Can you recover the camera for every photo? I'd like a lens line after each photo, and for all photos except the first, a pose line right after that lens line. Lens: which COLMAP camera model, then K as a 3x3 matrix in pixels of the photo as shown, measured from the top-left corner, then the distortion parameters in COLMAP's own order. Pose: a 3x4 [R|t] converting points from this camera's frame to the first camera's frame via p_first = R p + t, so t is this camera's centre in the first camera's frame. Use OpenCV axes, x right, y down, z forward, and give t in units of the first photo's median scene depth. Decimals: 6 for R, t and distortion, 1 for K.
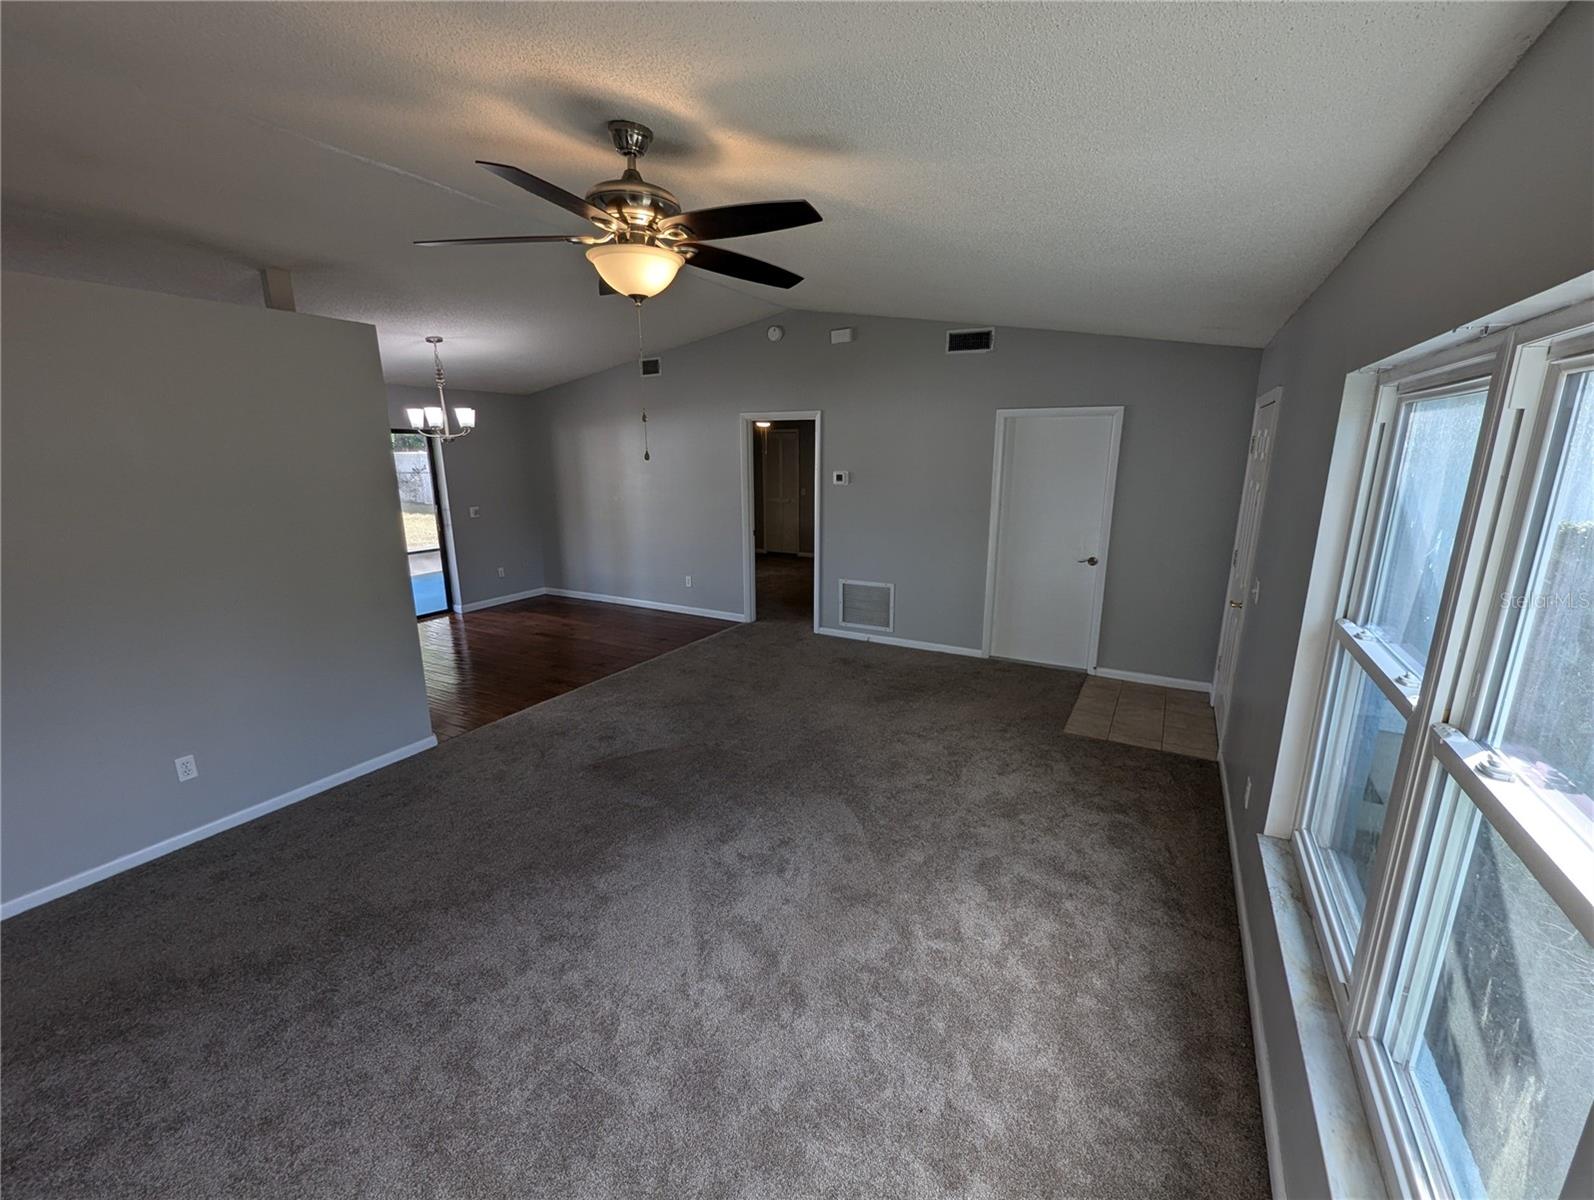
lens RADIAL K [[671.7, 0, 795.4], [0, 671.7, 611.6], [0, 0, 1]] dist [-0.000192, -0.000024]
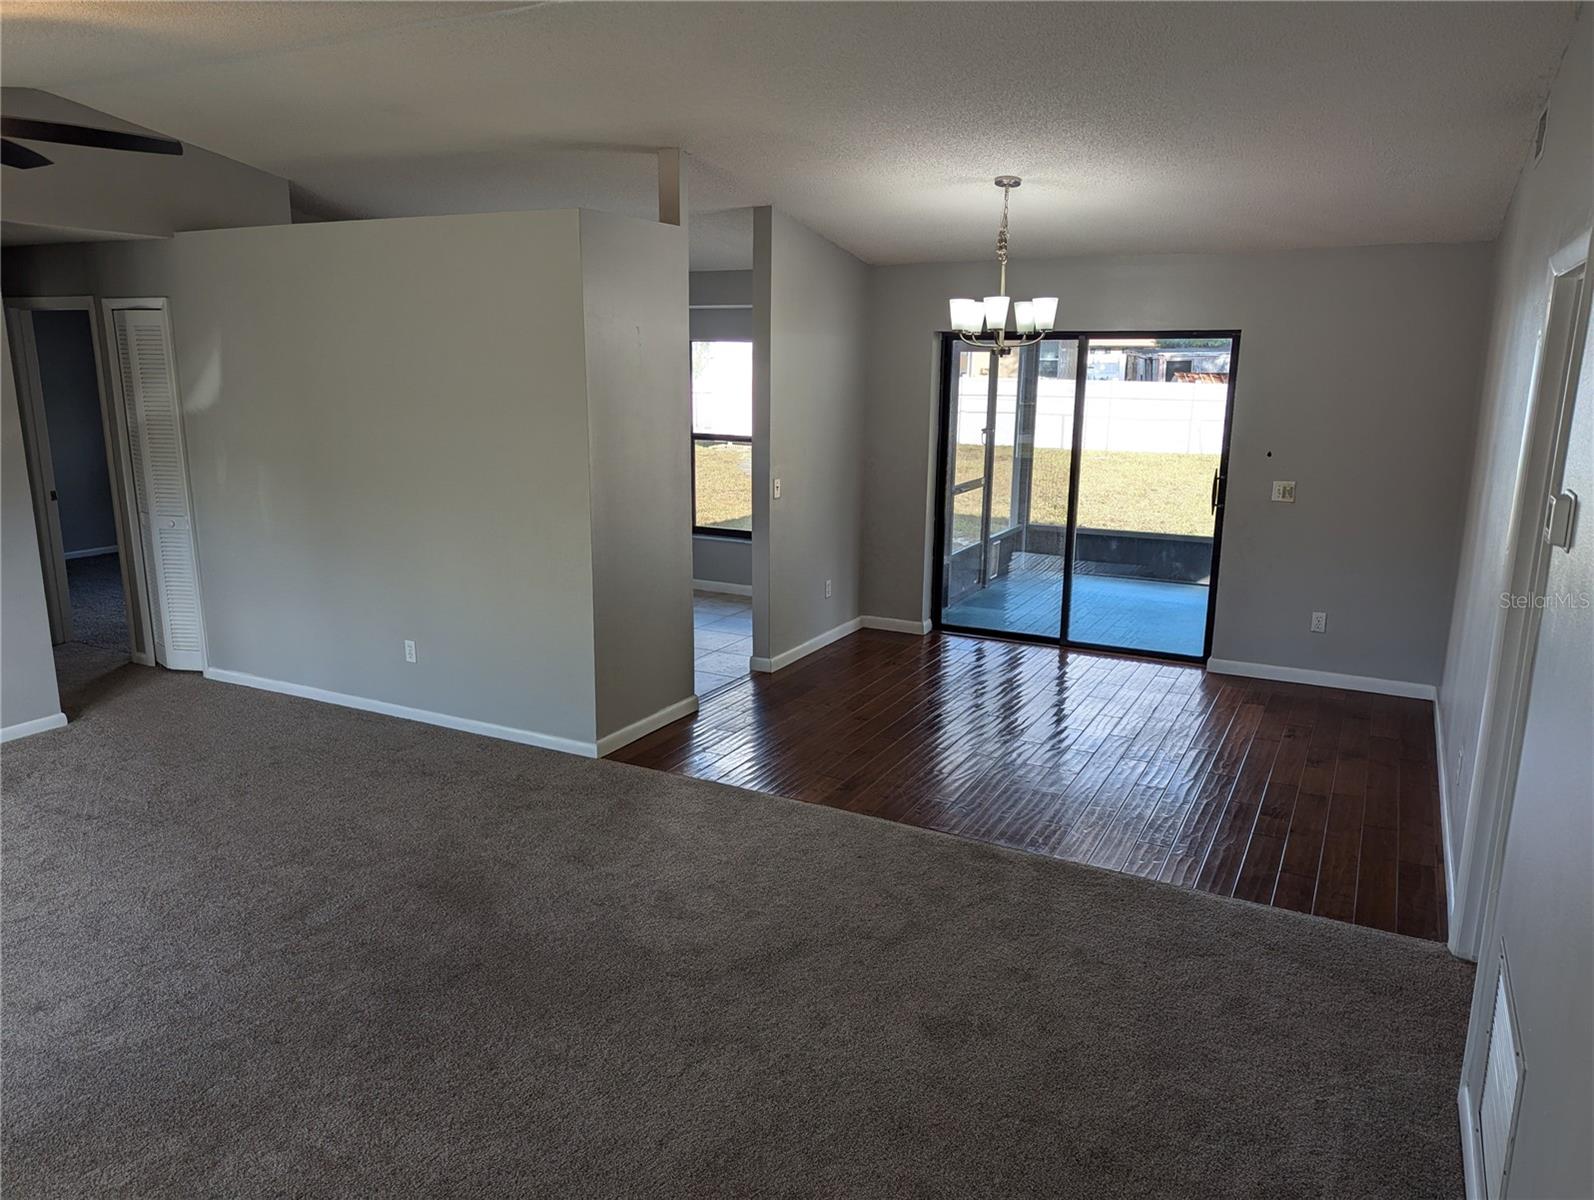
lens RADIAL K [[1110.0, 0, 785.6], [0, 1110.0, 601.4], [0, 0, 1]] dist [0.069787, -0.068325]
pose [[0.012221, 0.218915, -0.975667, 0.383642], [-0.242497, 0.947261, 0.209504, -0.166094], [0.970075, 0.234036, 0.064663, 0.640749]]
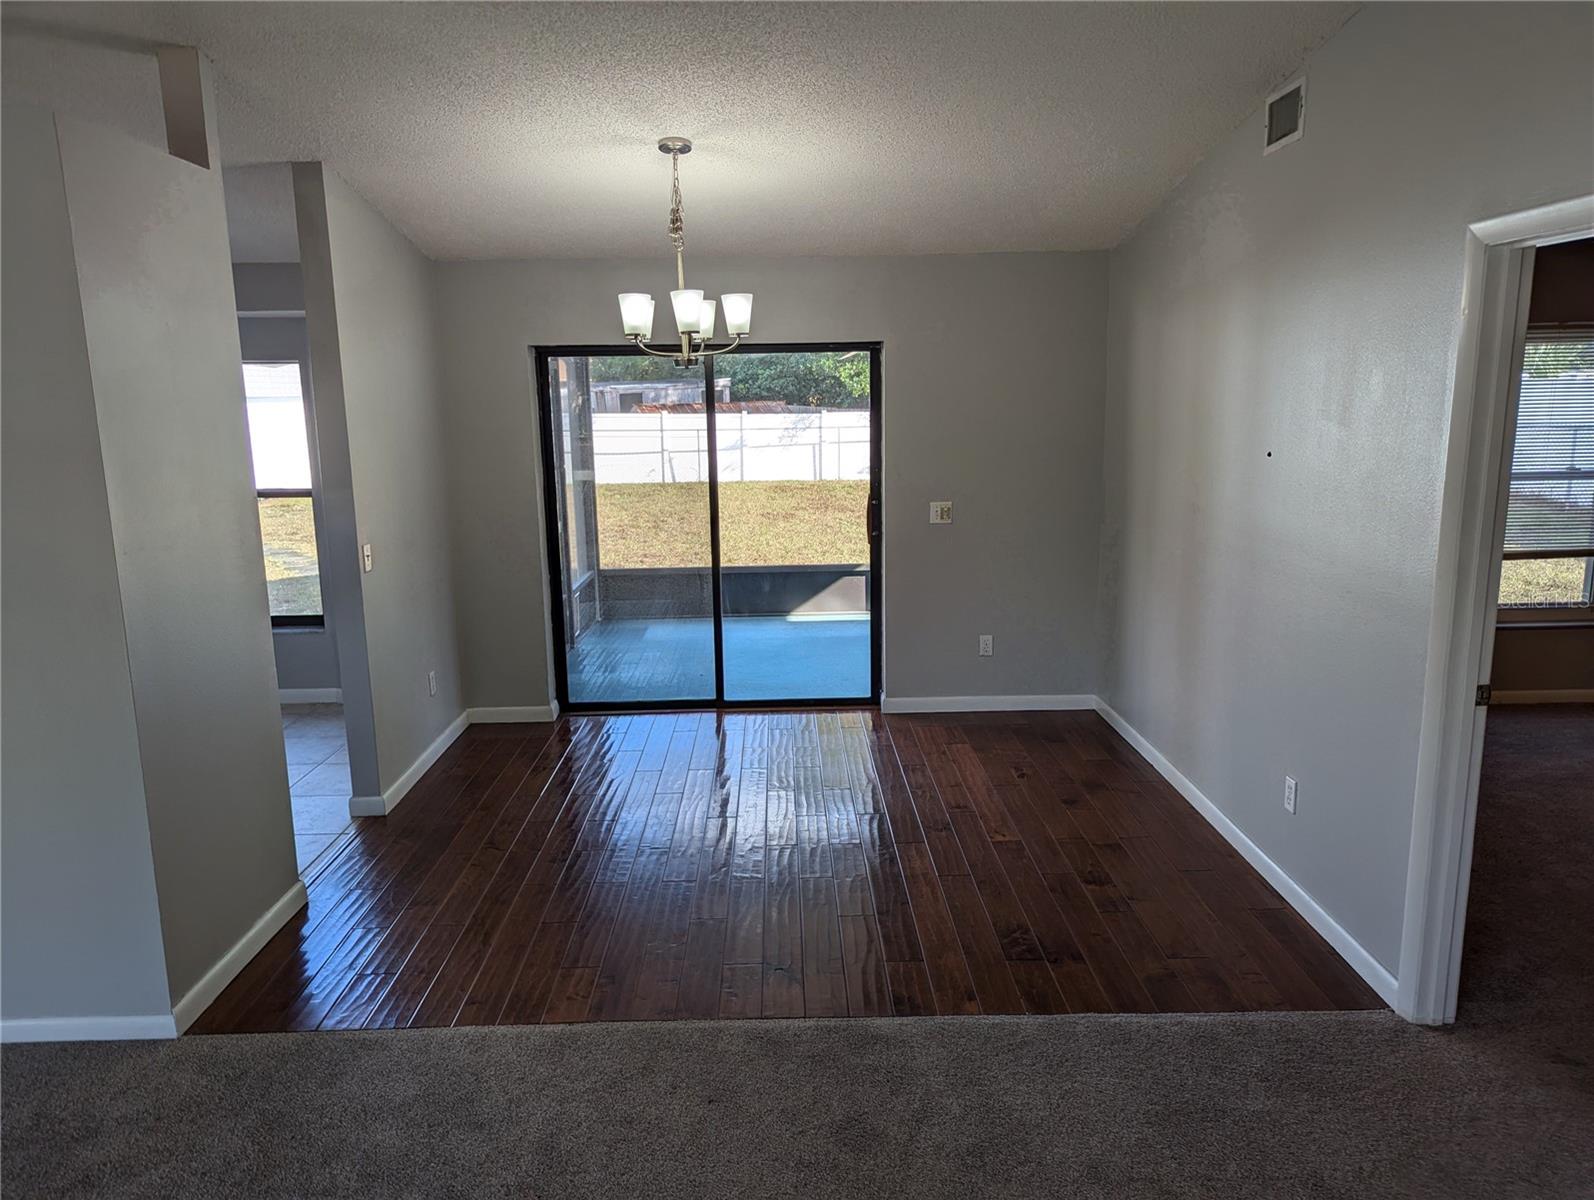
lens RADIAL K [[1110.0, 0, 785.6], [0, 1110.0, 601.4], [0, 0, 1]] dist [0.069787, -0.068325]
pose [[0.494567, 0.156973, -0.854846, 0.159456], [-0.189450, 0.979375, 0.070234, -0.128846], [0.848240, 0.127215, 0.514106, 0.544374]]
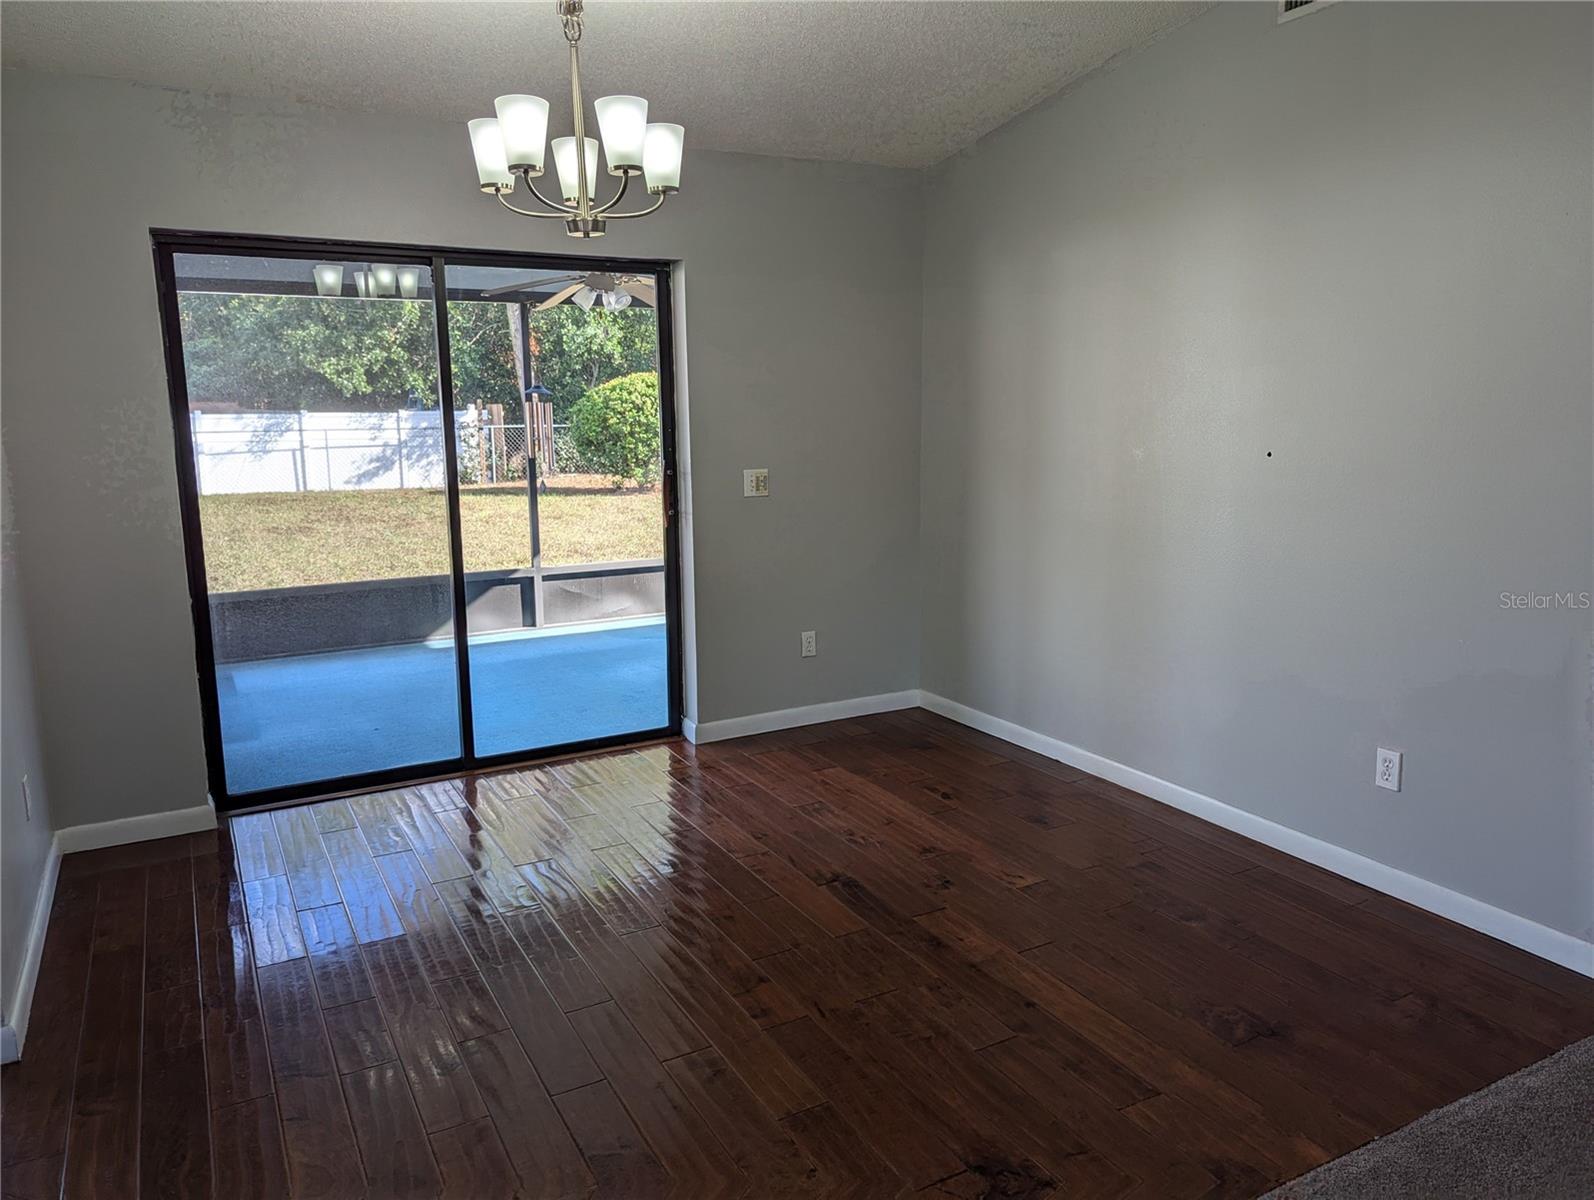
lens RADIAL K [[1115.7, 0, 786.9], [0, 1115.7, 592.1], [0, 0, 1]] dist [0.065326, -0.071166]
pose [[0.845212, 0.085963, -0.527473, -0.134744], [-0.118812, 0.992504, -0.028633, -0.075630], [0.521058, 0.086871, 0.849089, 0.513279]]
